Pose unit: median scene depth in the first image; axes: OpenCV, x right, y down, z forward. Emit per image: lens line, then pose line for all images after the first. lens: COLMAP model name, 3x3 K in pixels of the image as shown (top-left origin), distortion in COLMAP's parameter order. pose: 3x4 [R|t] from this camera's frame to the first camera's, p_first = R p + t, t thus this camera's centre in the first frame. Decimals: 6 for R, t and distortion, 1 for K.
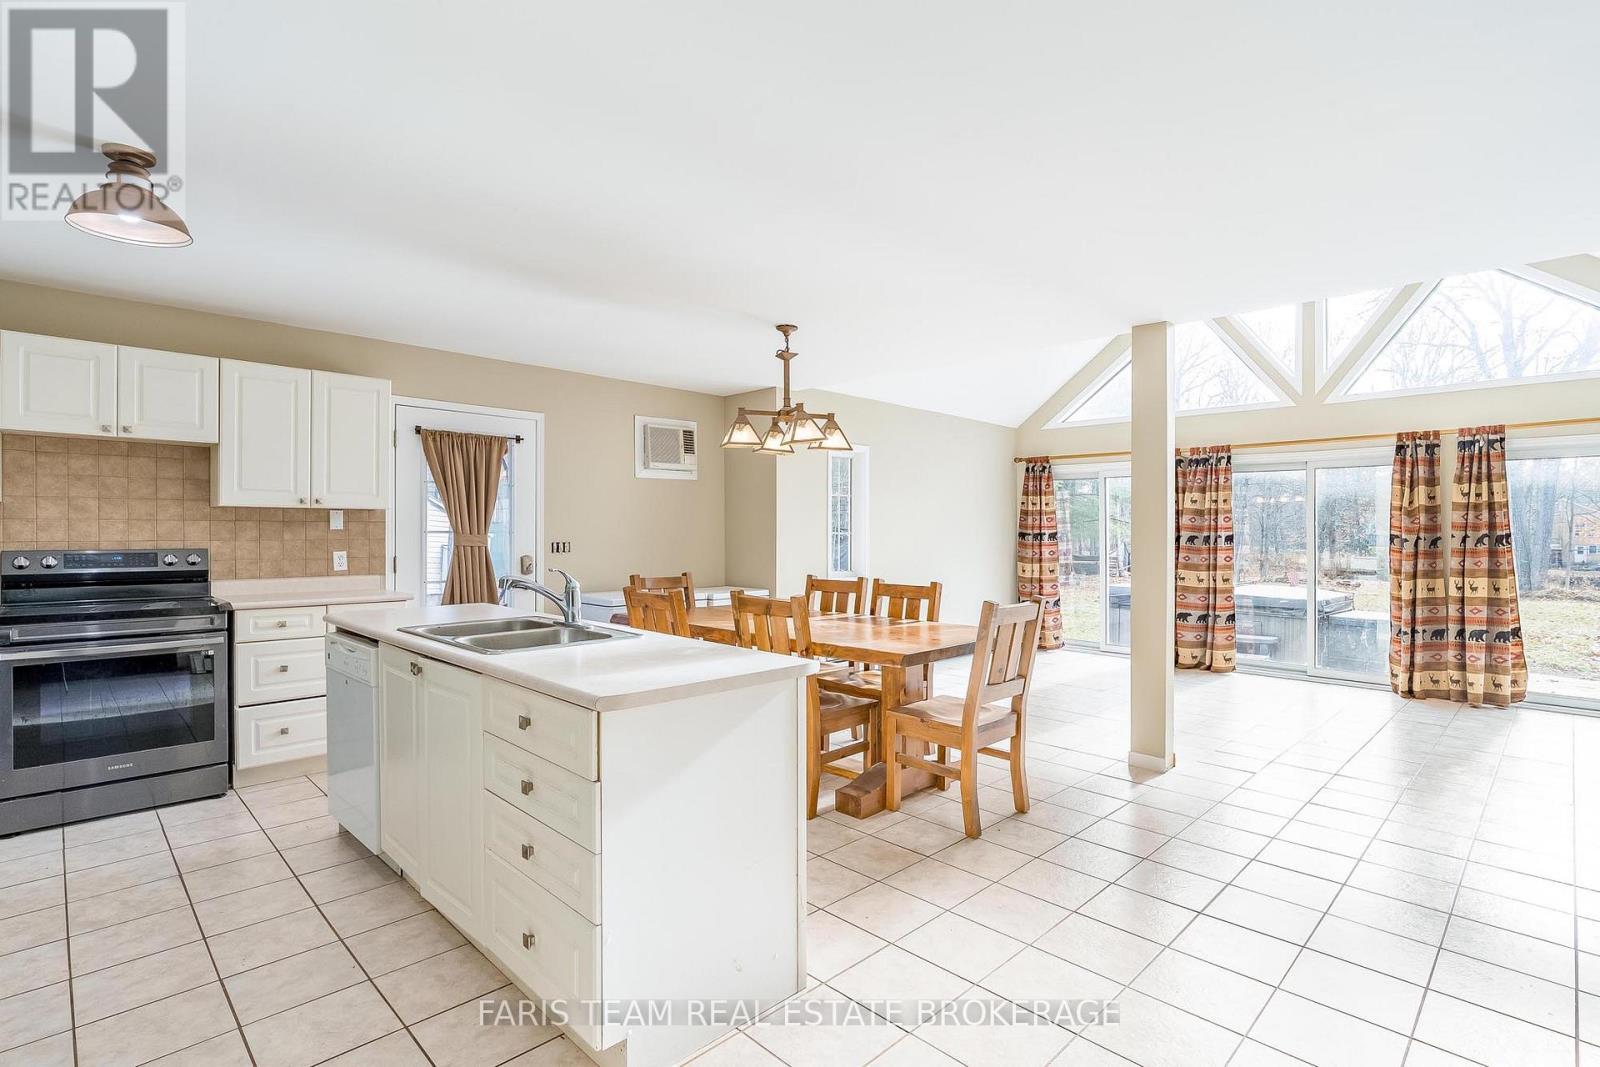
lens RADIAL K [[795.0, 0, 807.6], [0, 795.0, 534.2], [0, 0, 1]] dist [0.008512, 0.002291]
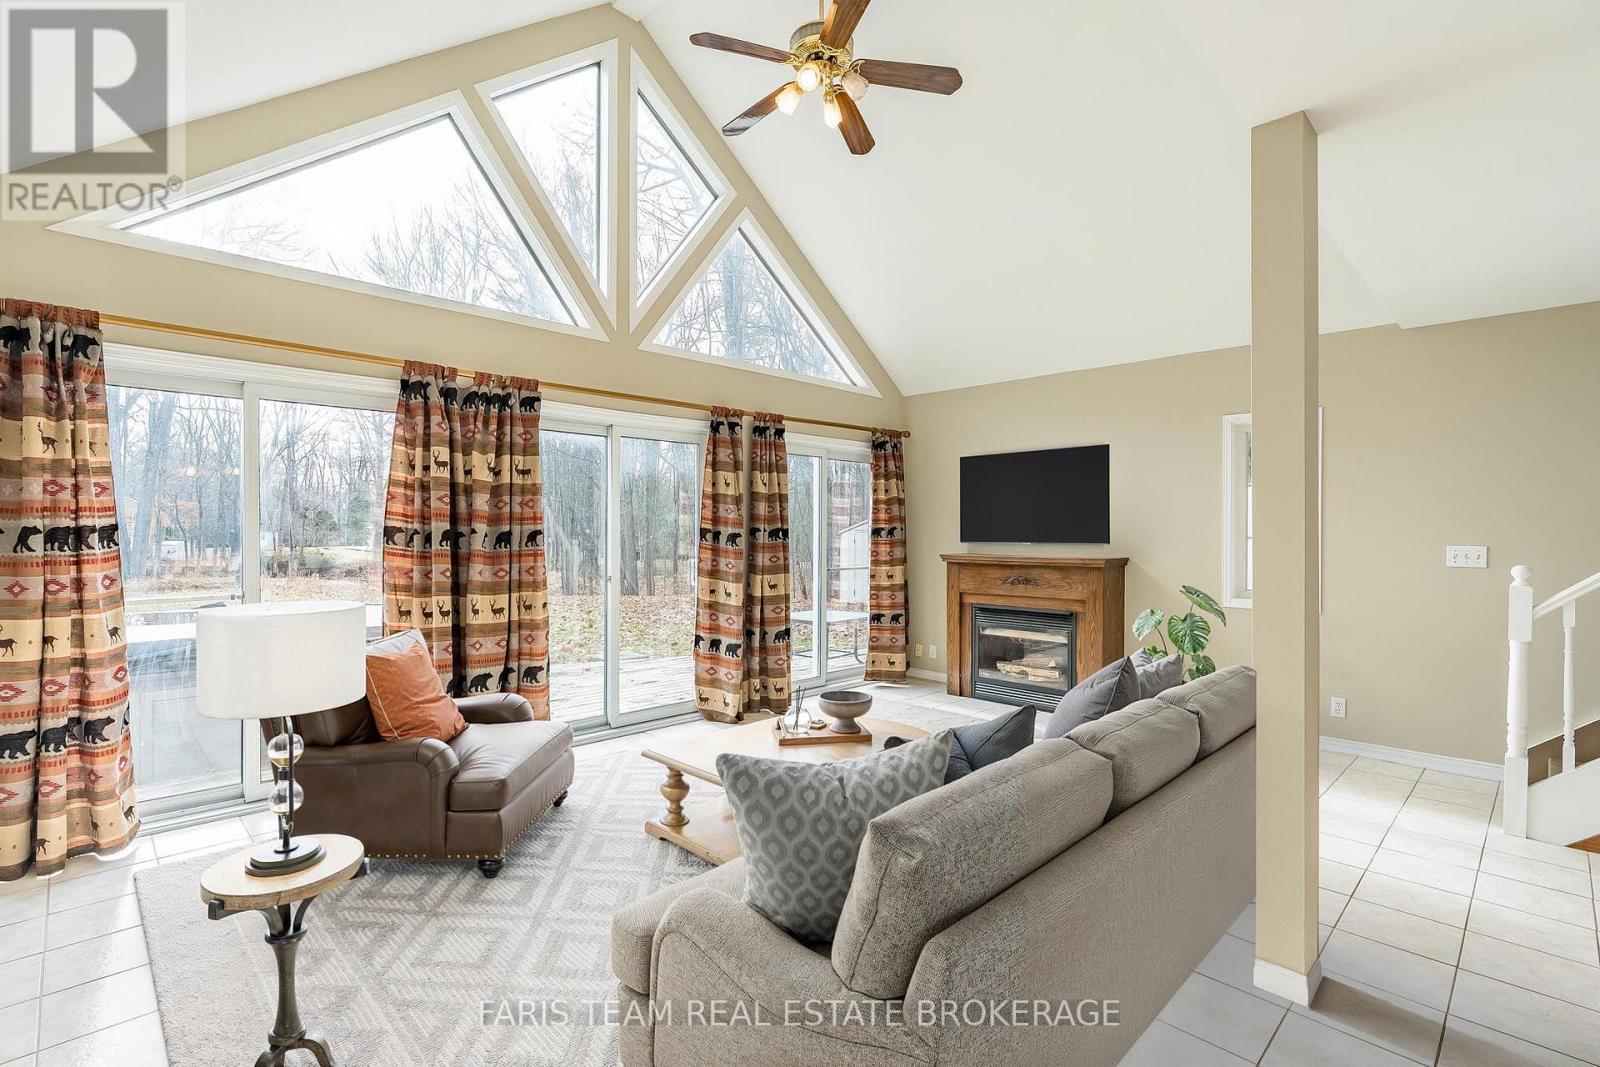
lens RADIAL K [[734.4, 0, 797.2], [0, 734.4, 525.6], [0, 0, 1]] dist [-0.010415, 0.000530]
pose [[0.034337, -0.003391, 0.999405, -0.016618], [-0.001082, 0.999994, 0.003430, -0.003897], [-0.999410, -0.001199, 0.034333, 0.755163]]
